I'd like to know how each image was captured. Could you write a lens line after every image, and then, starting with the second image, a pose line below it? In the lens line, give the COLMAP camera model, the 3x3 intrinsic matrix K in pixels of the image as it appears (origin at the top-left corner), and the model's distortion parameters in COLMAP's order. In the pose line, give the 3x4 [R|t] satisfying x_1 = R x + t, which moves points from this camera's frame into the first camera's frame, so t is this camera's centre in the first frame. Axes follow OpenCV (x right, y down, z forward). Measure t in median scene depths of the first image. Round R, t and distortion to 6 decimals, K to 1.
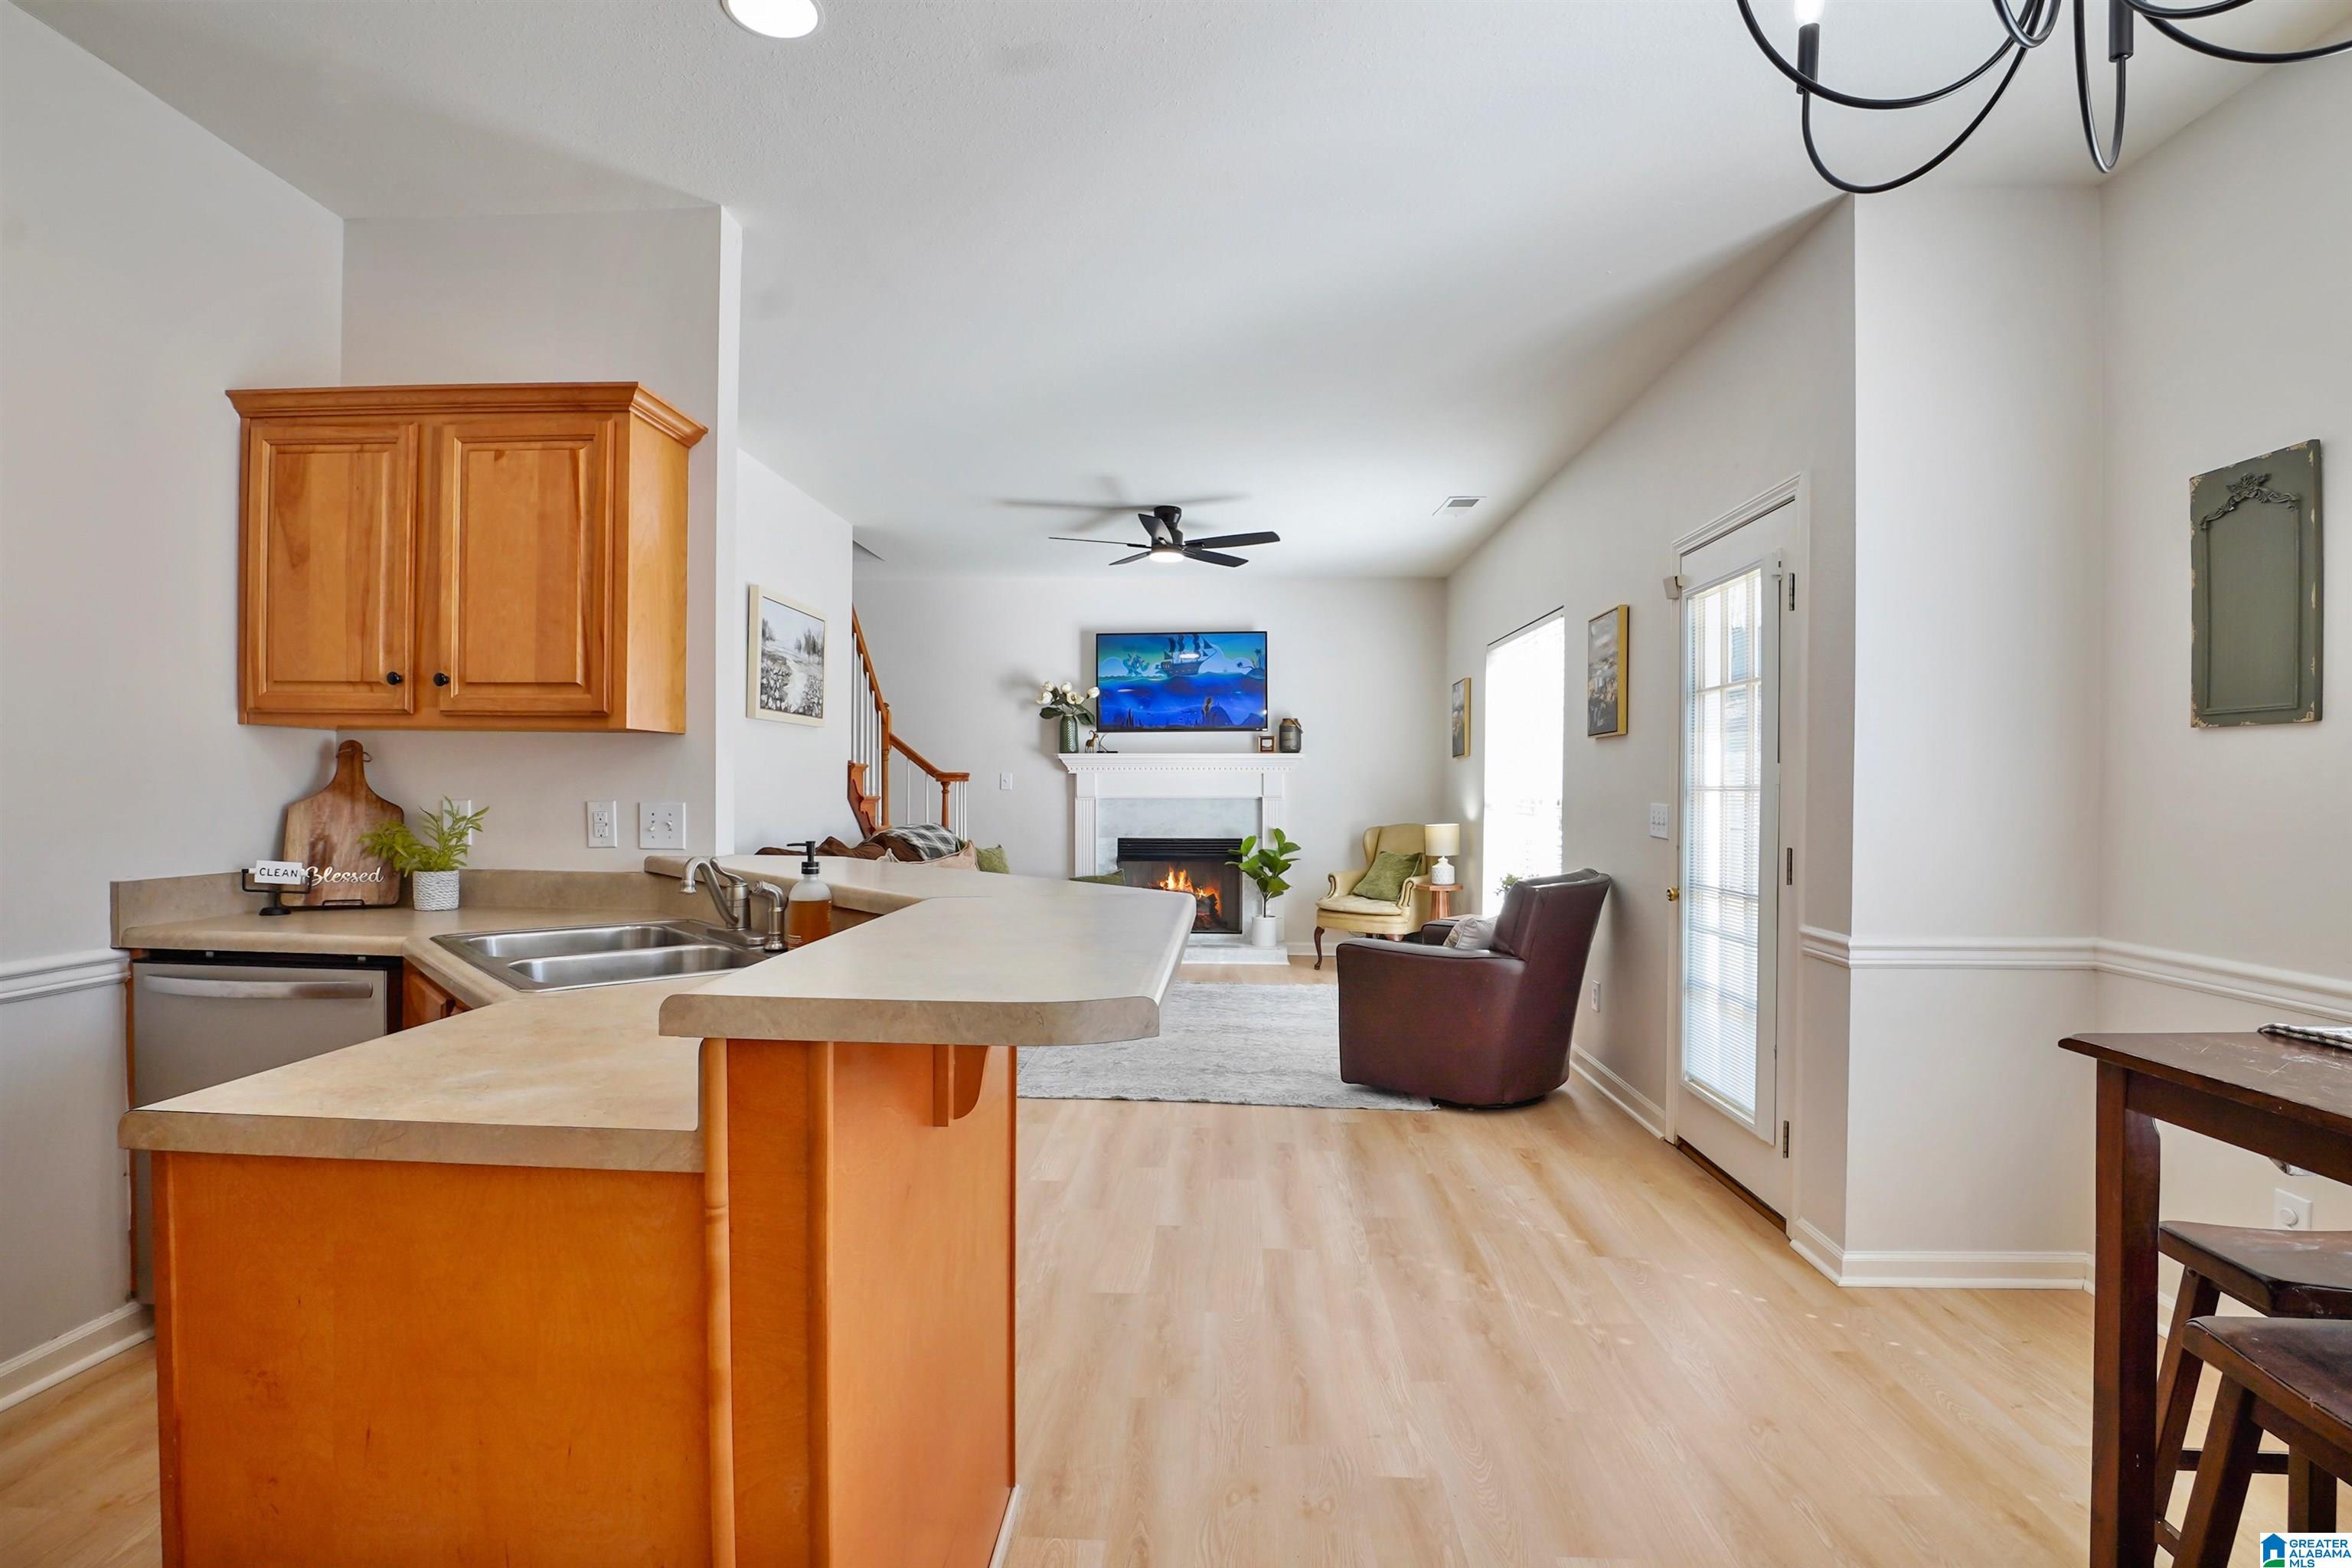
lens RADIAL K [[1171.6, 0, 1181.8], [0, 1171.6, 783.0], [0, 0, 1]] dist [-0.023807, -0.000849]
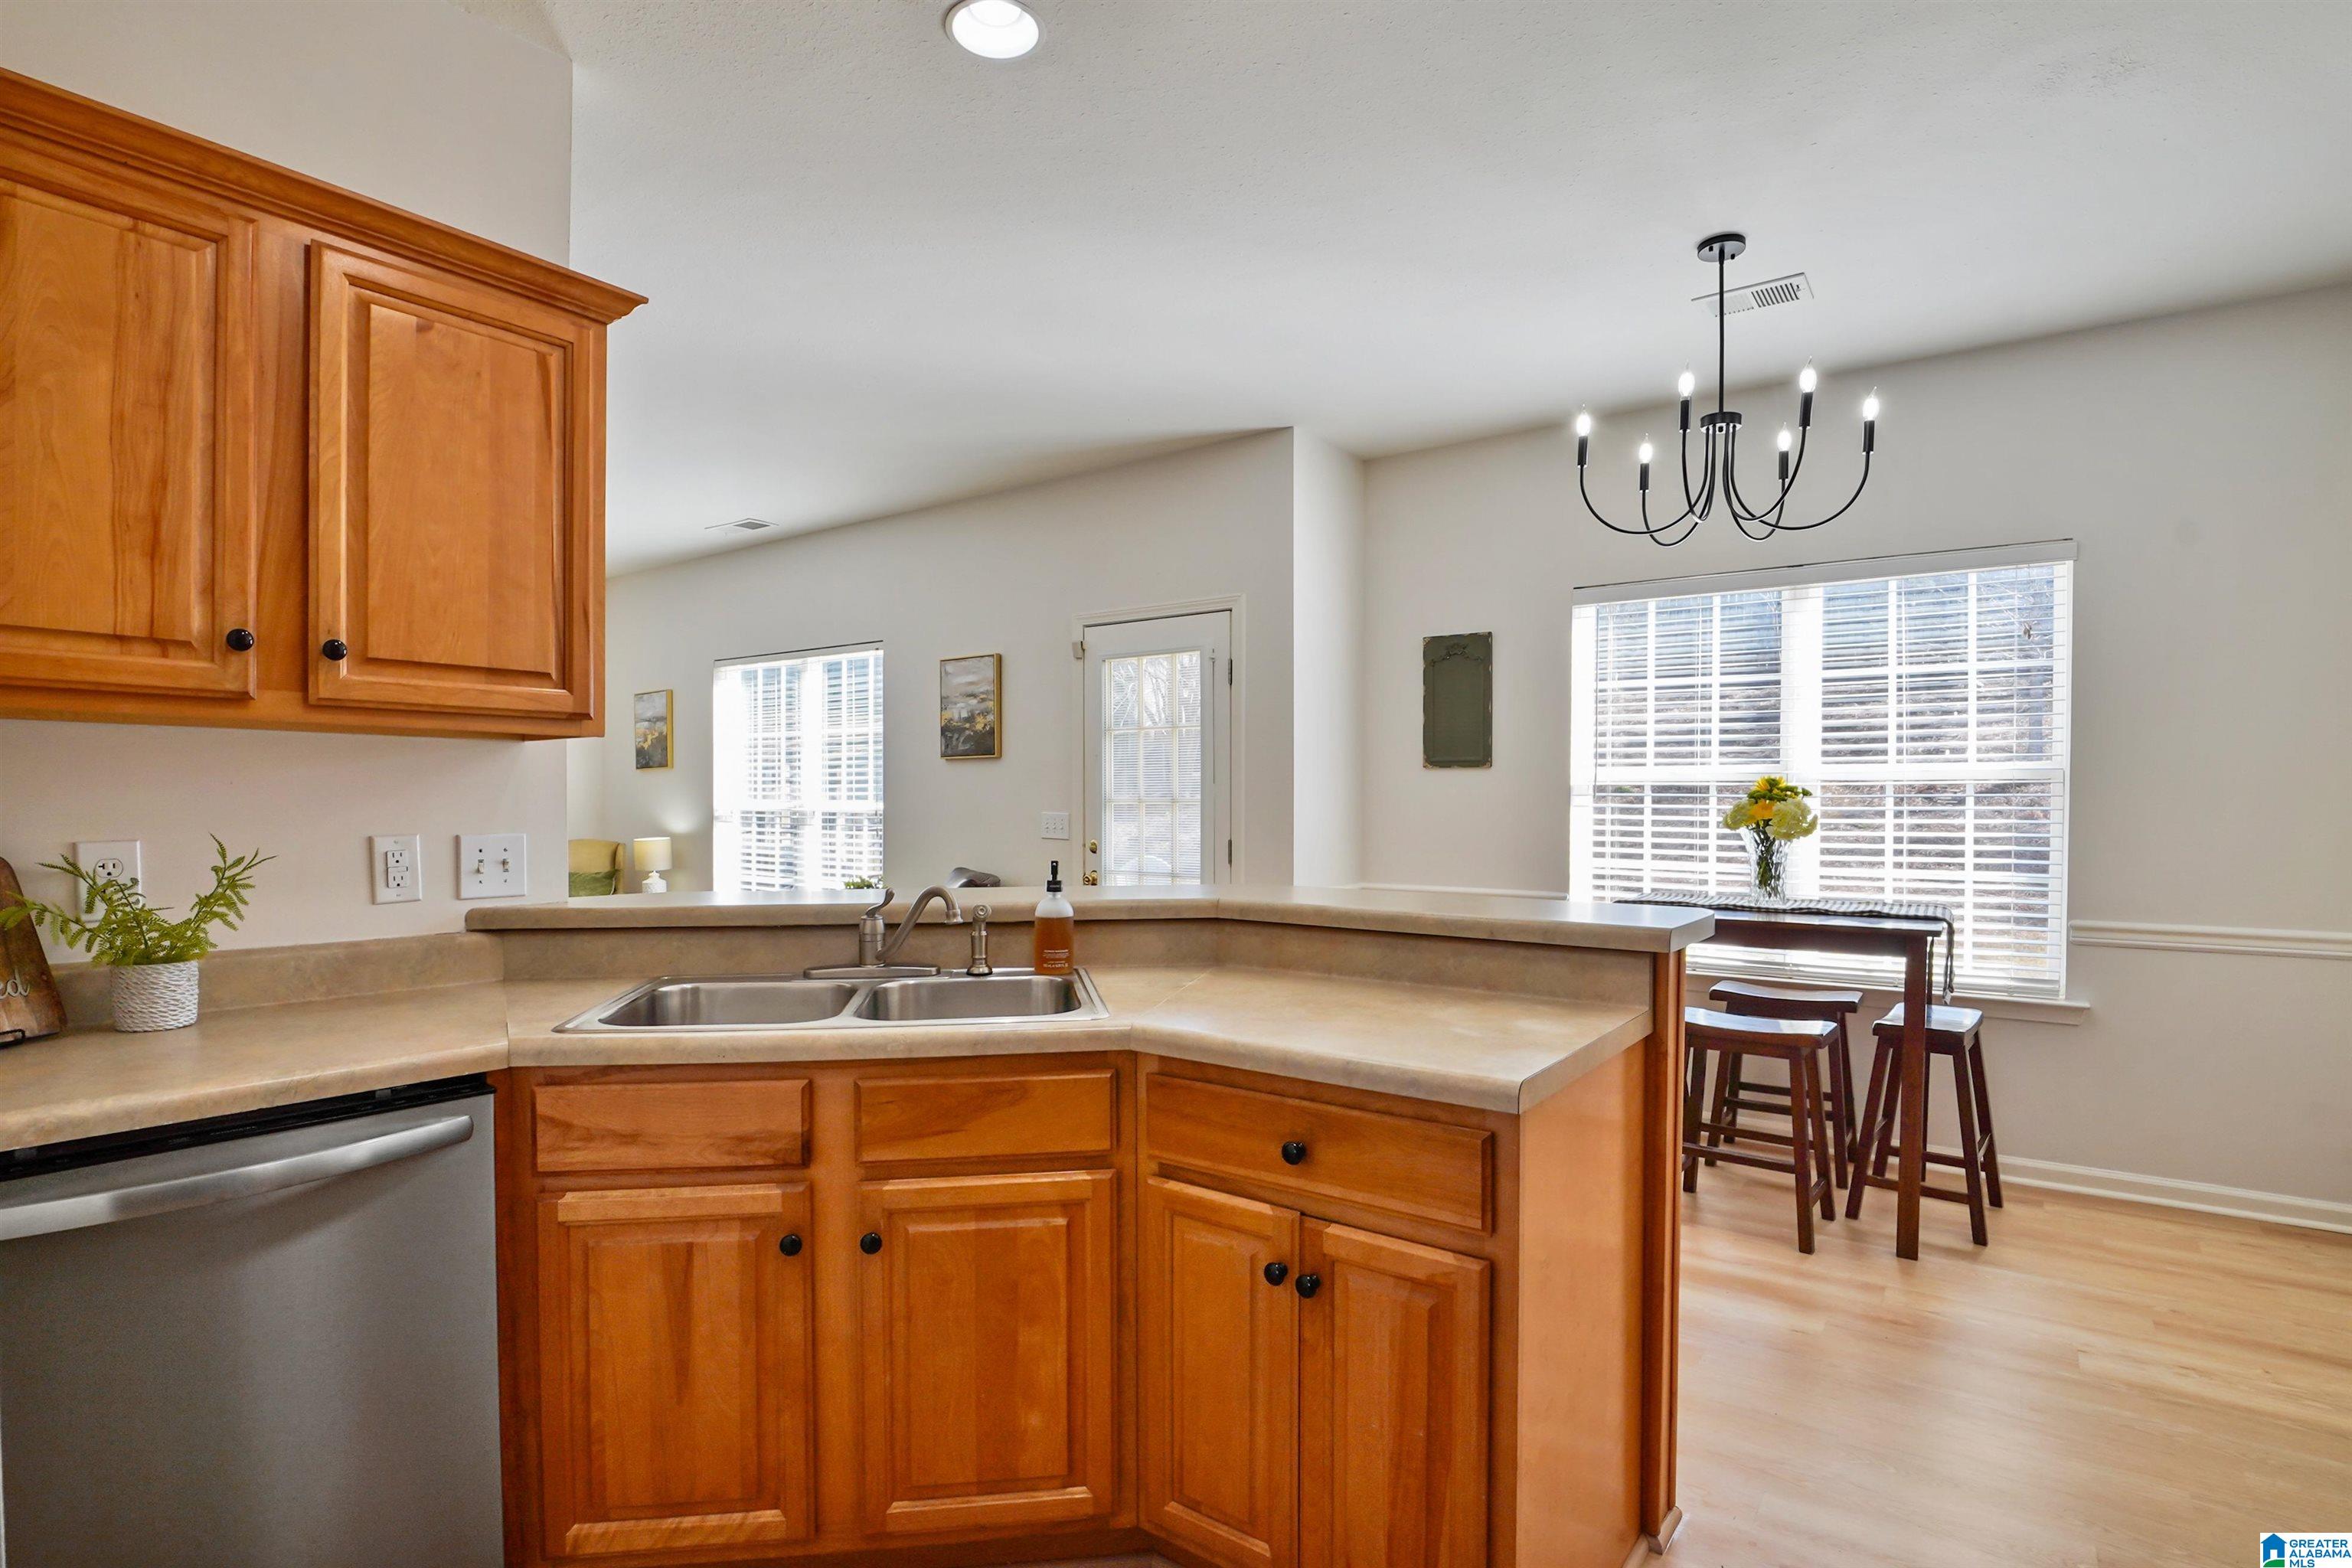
lens RADIAL K [[1171.6, 0, 1157.5], [0, 1171.6, 797.0], [0, 0, 1]] dist [-0.023807, -0.000849]
pose [[0.532573, -0.008533, 0.846341, -0.924262], [0.004777, 0.999964, 0.007075, -0.011011], [-0.846370, 0.000275, 0.532595, 0.278392]]
